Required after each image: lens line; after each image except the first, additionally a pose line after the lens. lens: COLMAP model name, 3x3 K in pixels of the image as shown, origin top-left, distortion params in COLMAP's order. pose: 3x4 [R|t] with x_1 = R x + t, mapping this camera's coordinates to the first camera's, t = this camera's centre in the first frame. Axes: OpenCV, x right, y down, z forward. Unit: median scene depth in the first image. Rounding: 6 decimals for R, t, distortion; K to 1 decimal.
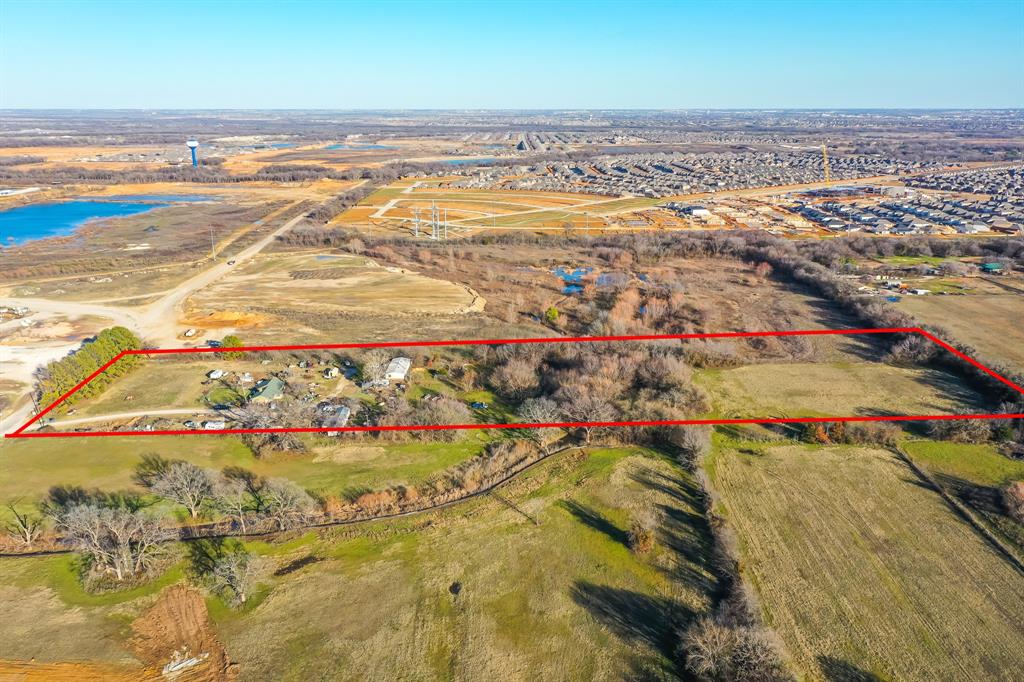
lens RADIAL K [[808.0, 0, 517.5], [0, 808.0, 342.5], [0, 0, 1]] dist [0.008217, 0.003678]
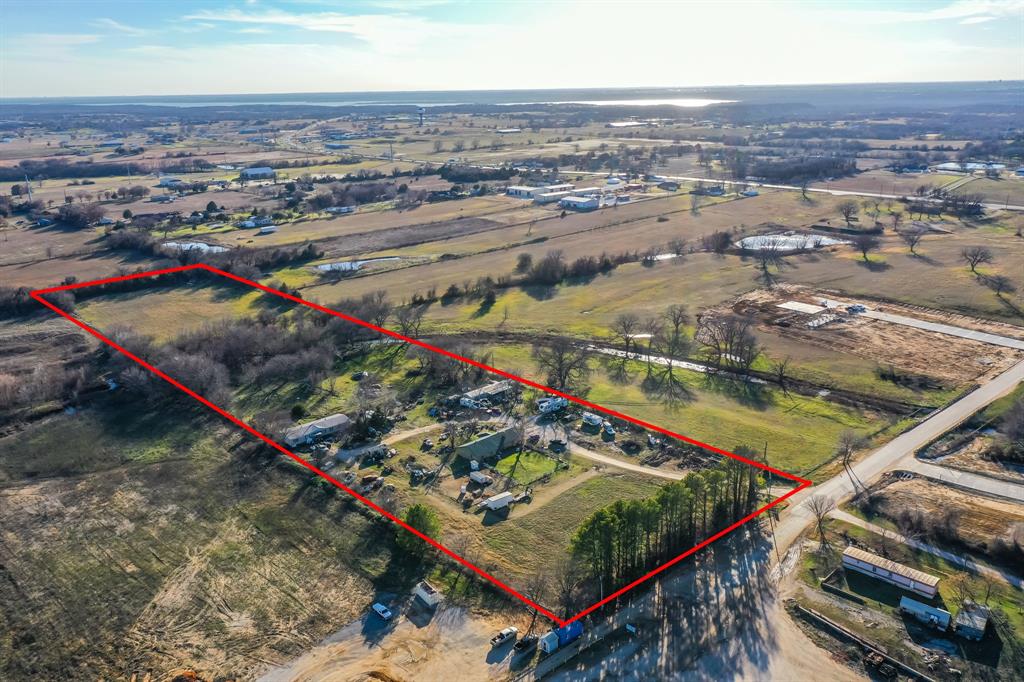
lens RADIAL K [[808.0, 0, 512.5], [0, 808.0, 338.6], [0, 0, 1]] dist [0.008217, 0.003678]
pose [[-0.676635, -0.209347, 0.705931, -0.659304], [0.221052, 0.856752, 0.465952, -0.290455], [-0.702354, 0.471327, -0.533432, 1.064712]]
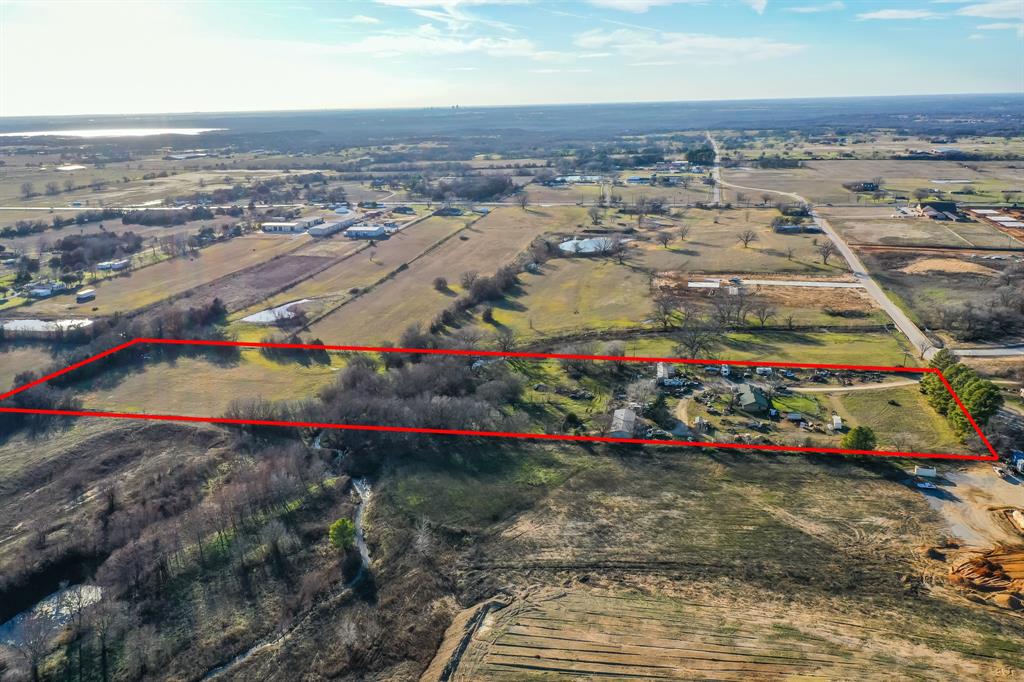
lens RADIAL K [[808.0, 0, 513.1], [0, 808.0, 339.0], [0, 0, 1]] dist [0.008217, 0.003678]
pose [[-0.981528, -0.033910, 0.188288, -0.165352], [0.073178, 0.842784, 0.533254, -0.433074], [-0.176769, 0.537182, -0.824735, 1.449040]]
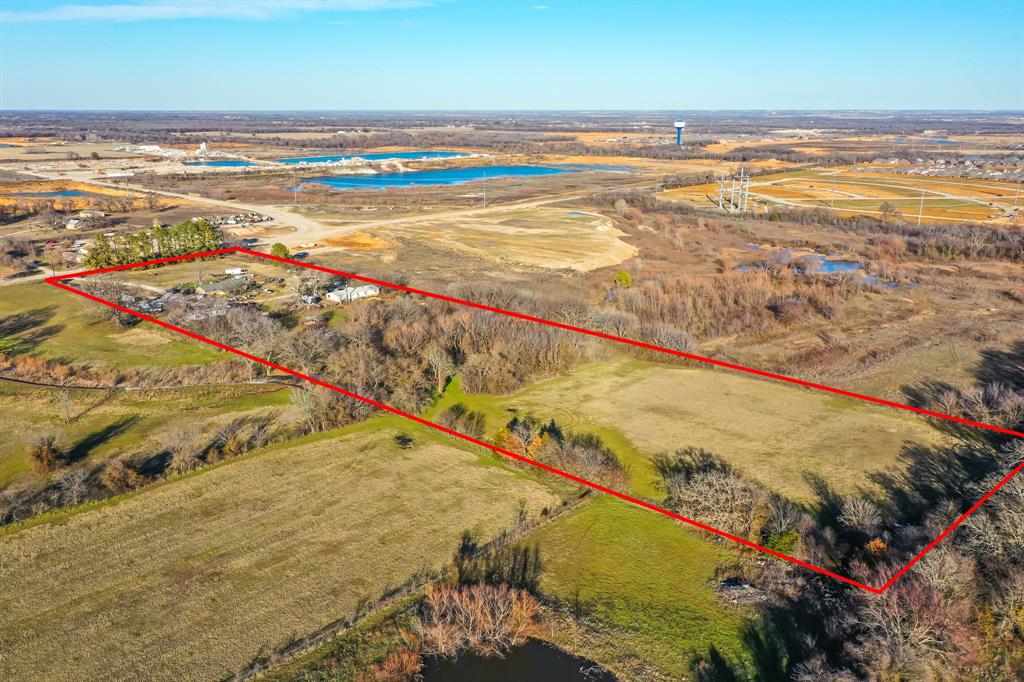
lens RADIAL K [[808.0, 0, 509.8], [0, 808.0, 339.6], [0, 0, 1]] dist [0.008217, 0.003678]
pose [[0.747263, 0.184357, -0.638444, 0.525094], [-0.187974, 0.980150, 0.063015, -0.007537], [0.637388, 0.072922, 0.767085, 0.345577]]
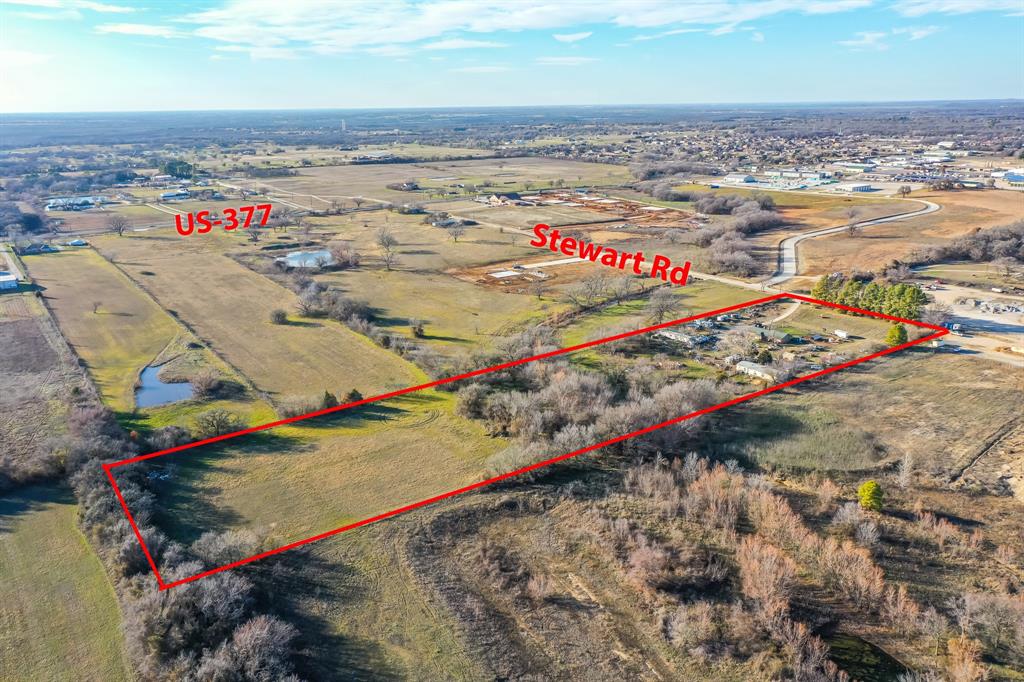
lens RADIAL K [[808.0, 0, 517.6], [0, 808.0, 349.1], [0, 0, 1]] dist [0.008217, 0.003678]
pose [[-0.801386, 0.184047, -0.569128, 0.558195], [-0.154167, 0.855784, 0.493828, -0.372799], [0.577938, 0.483487, -0.657440, 1.270657]]
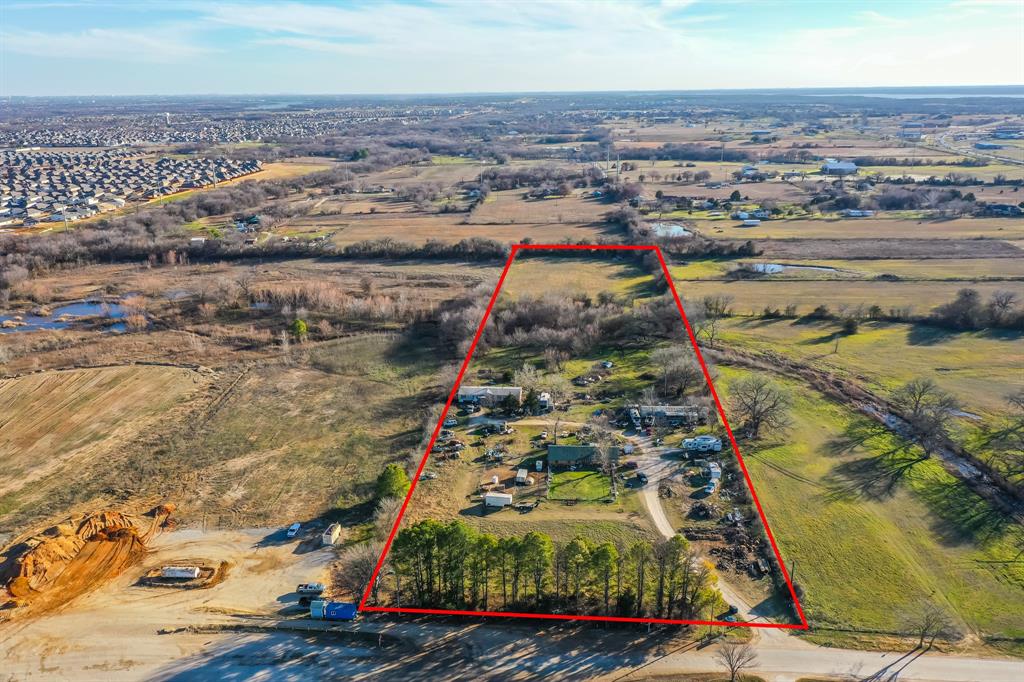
lens RADIAL K [[808.0, 0, 512.8], [0, 808.0, 342.8], [0, 0, 1]] dist [0.008217, 0.003678]
pose [[0.079609, -0.300622, 0.950415, -0.764888], [0.290551, 0.919039, 0.266360, -0.188672], [-0.953542, 0.254940, 0.160510, 0.731750]]
